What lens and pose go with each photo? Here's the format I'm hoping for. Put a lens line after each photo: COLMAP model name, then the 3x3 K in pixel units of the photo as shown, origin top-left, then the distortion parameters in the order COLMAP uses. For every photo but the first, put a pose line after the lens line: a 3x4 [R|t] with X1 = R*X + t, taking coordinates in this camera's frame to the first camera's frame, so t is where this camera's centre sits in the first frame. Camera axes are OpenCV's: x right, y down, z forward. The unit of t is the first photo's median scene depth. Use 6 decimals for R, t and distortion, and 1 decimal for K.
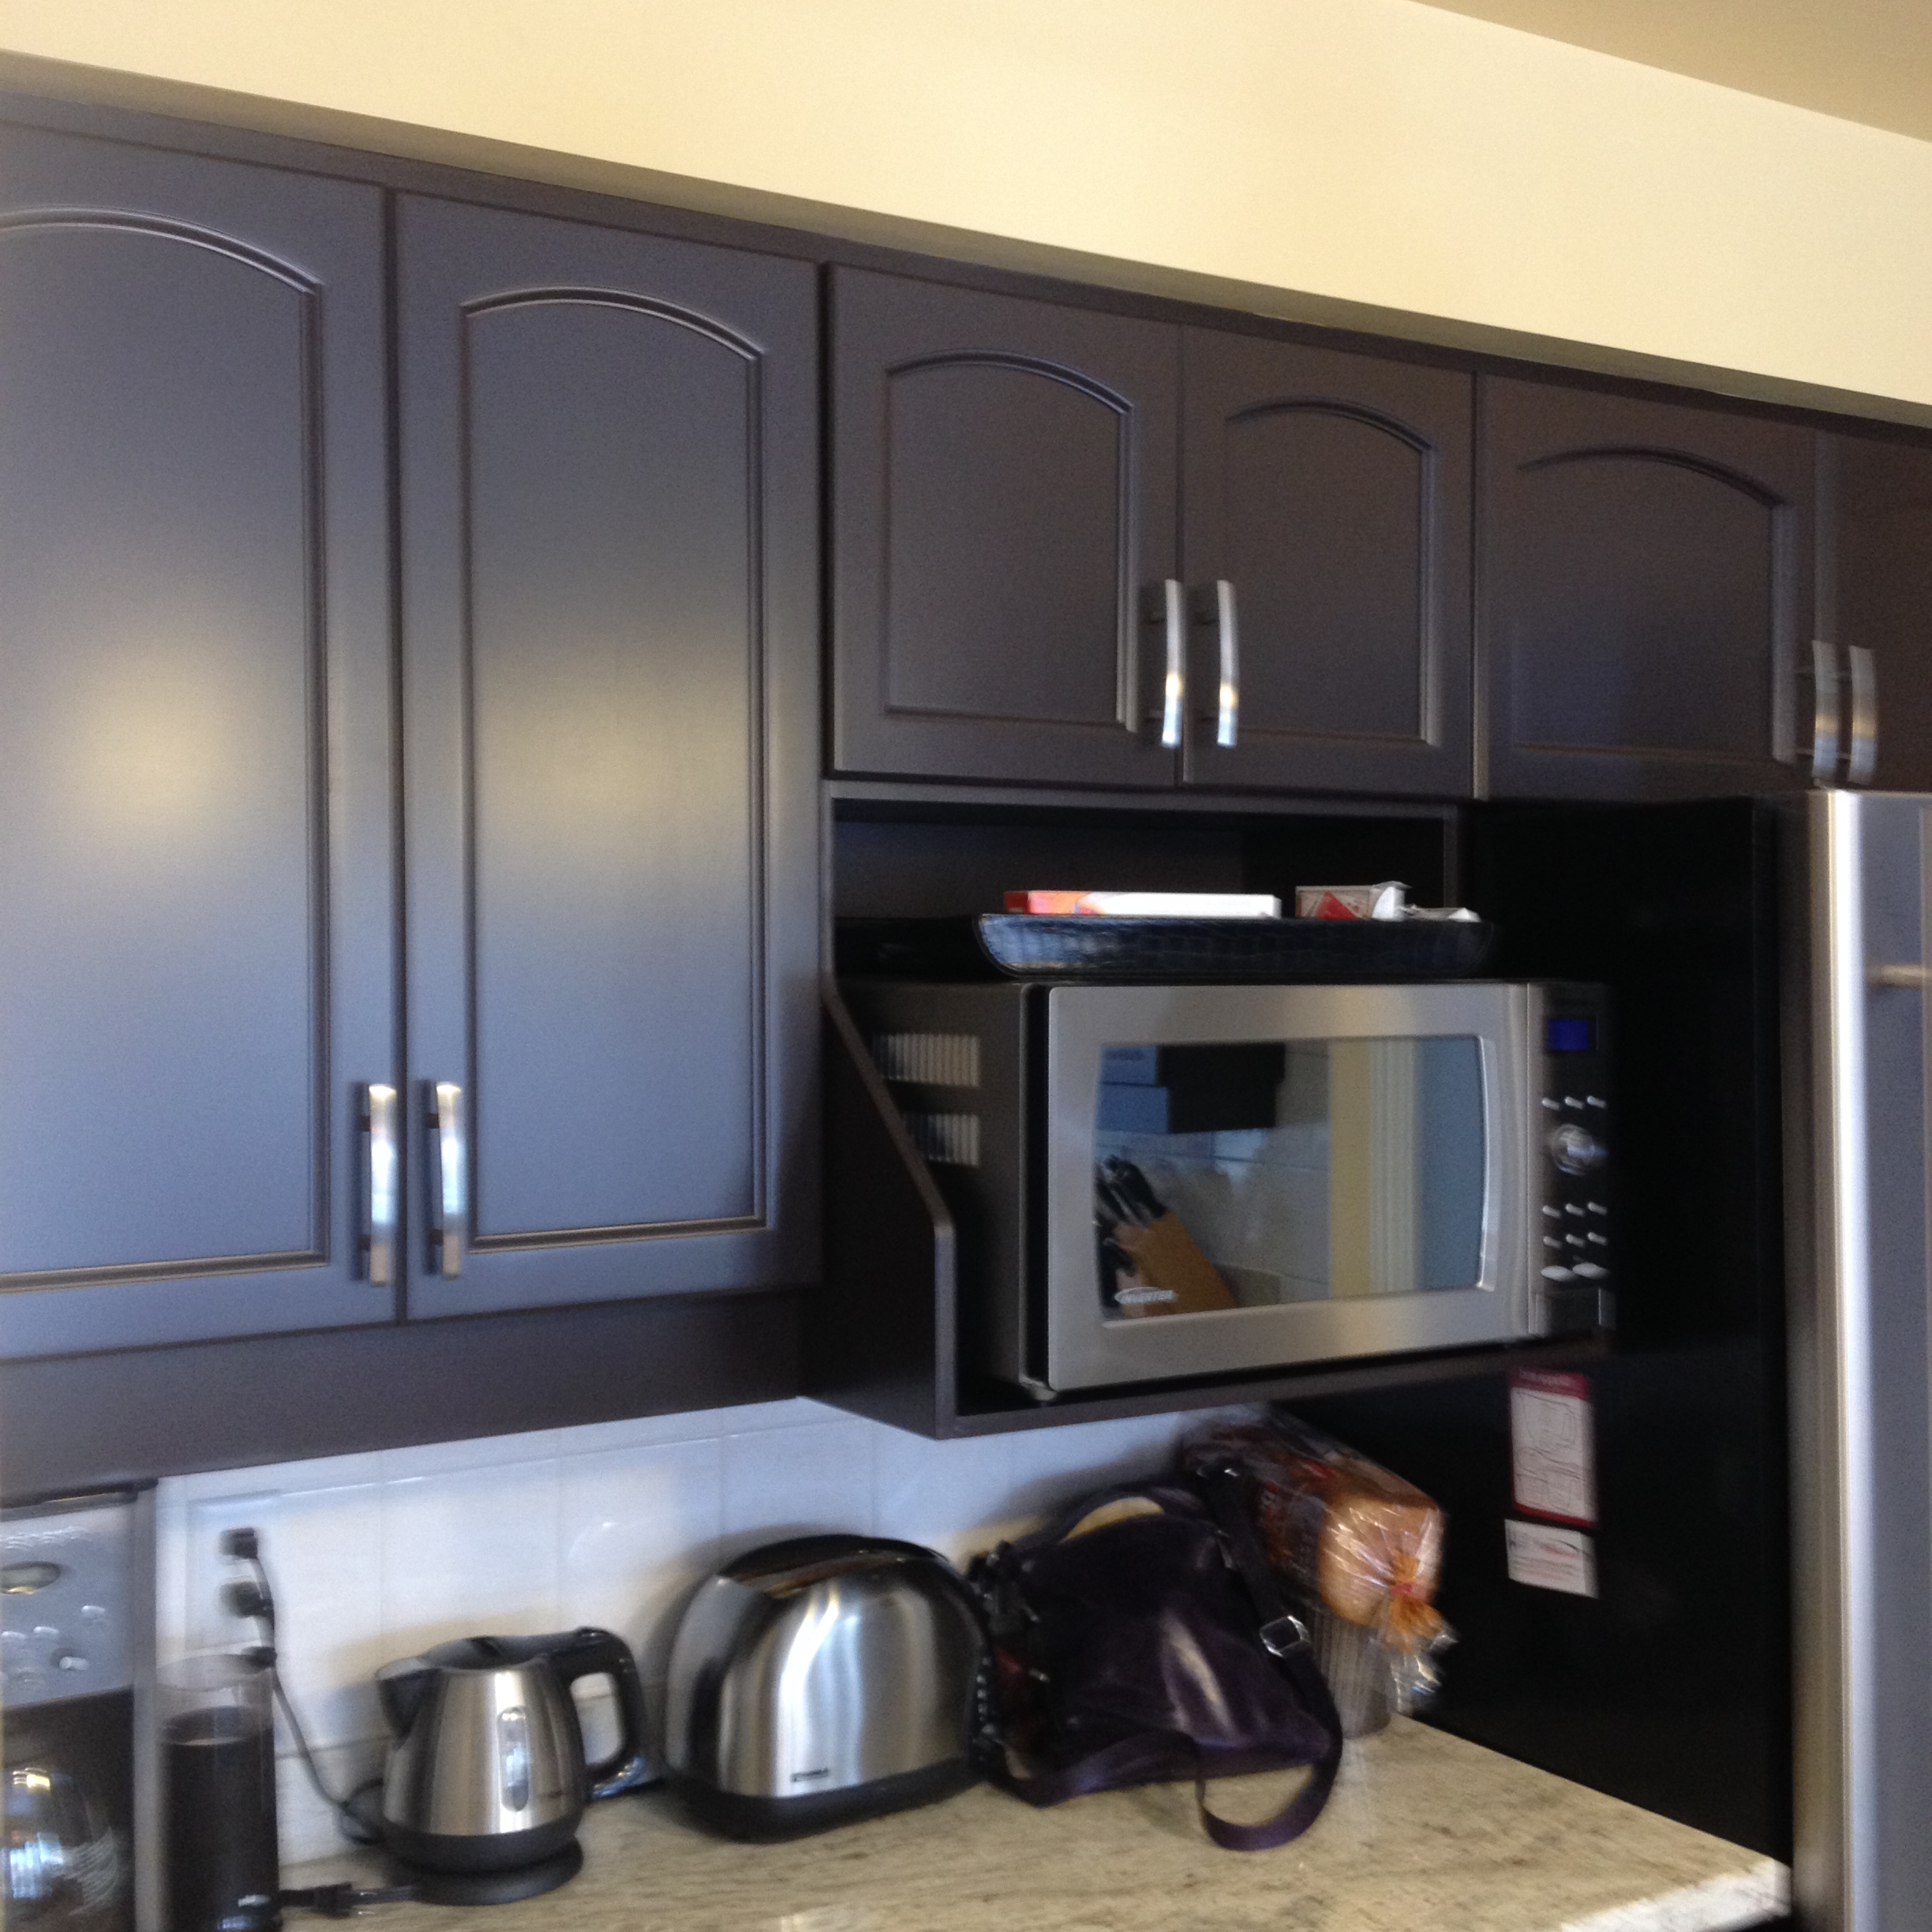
lens RADIAL K [[2376.6, 0, 966.0], [0, 2376.6, 966.0], [0, 0, 1]] dist [0.224014, -0.513198]
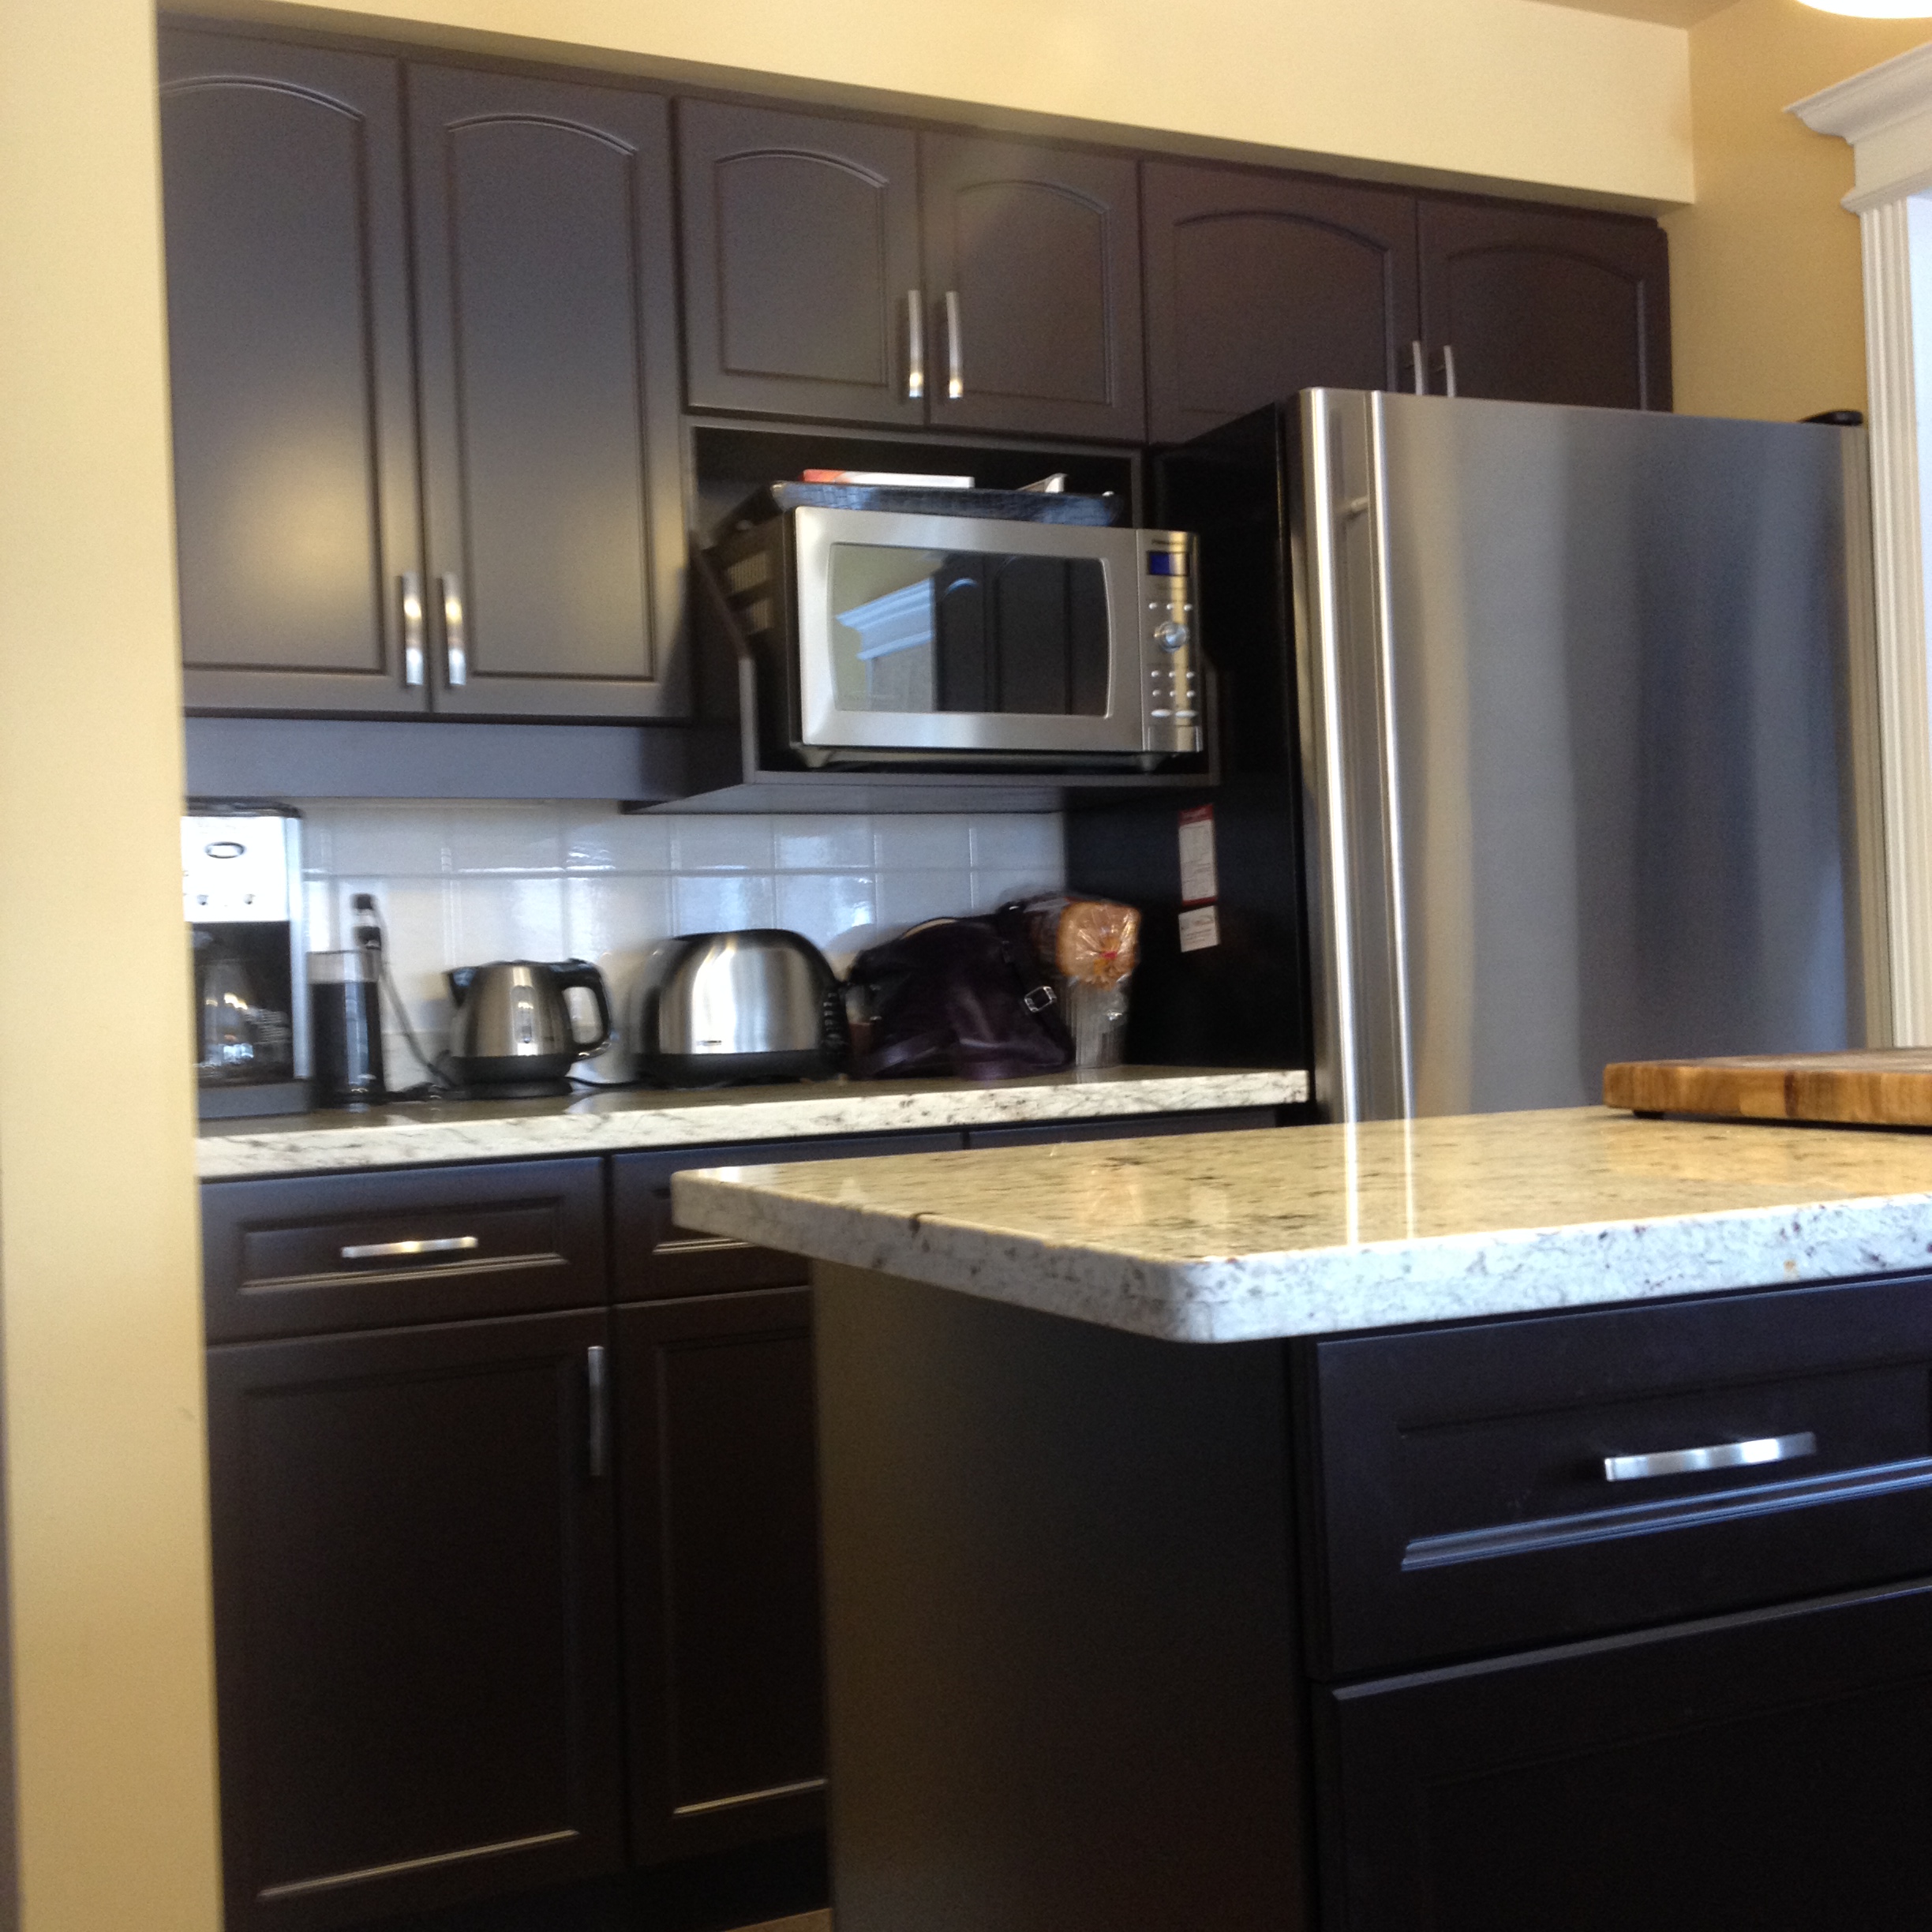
lens RADIAL K [[2376.6, 0, 966.0], [0, 2376.6, 966.0], [0, 0, 1]] dist [0.224014, -0.513198]
pose [[0.993784, -0.036060, -0.105323, 0.272936], [0.034650, 0.999284, -0.015193, 0.309173], [0.105796, 0.011449, 0.994322, -0.570081]]
